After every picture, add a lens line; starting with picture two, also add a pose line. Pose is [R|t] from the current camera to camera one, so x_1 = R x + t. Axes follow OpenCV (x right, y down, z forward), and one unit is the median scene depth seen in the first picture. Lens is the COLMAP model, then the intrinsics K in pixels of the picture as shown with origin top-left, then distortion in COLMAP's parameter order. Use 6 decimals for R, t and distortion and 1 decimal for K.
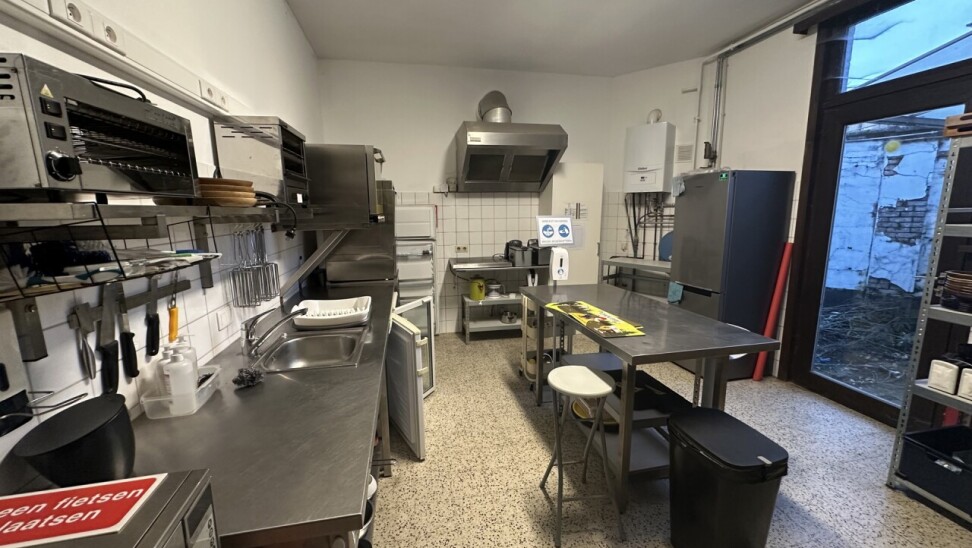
lens RADIAL K [[387.3, 0, 486.0], [0, 387.3, 274.0], [0, 0, 1]] dist [-0.004973, 0.000717]
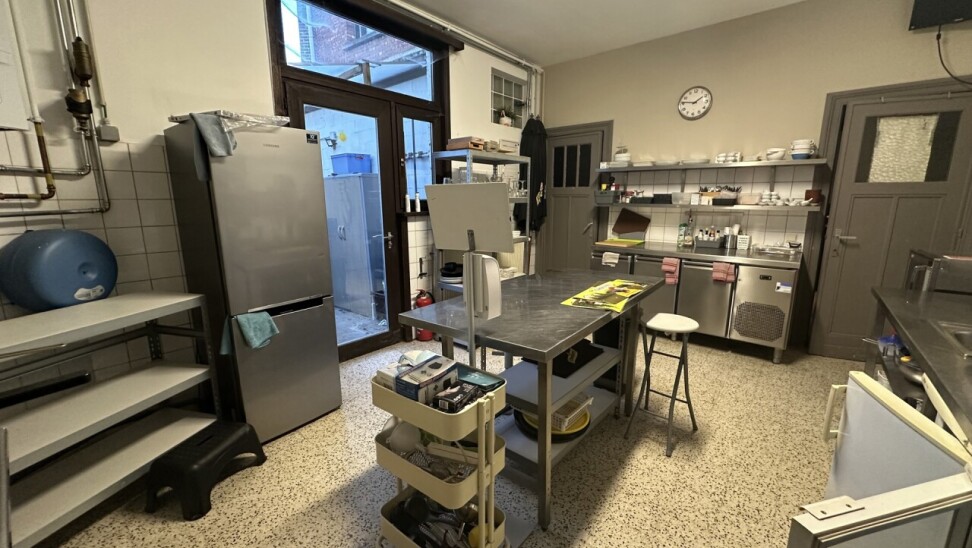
lens RADIAL K [[387.3, 0, 486.0], [0, 387.3, 274.0], [0, 0, 1]] dist [-0.004973, 0.000717]
pose [[-0.627159, -0.133485, 0.767368, -0.184640], [0.140577, 0.949627, 0.280082, -0.174256], [-0.766100, 0.283530, -0.576803, 1.246590]]
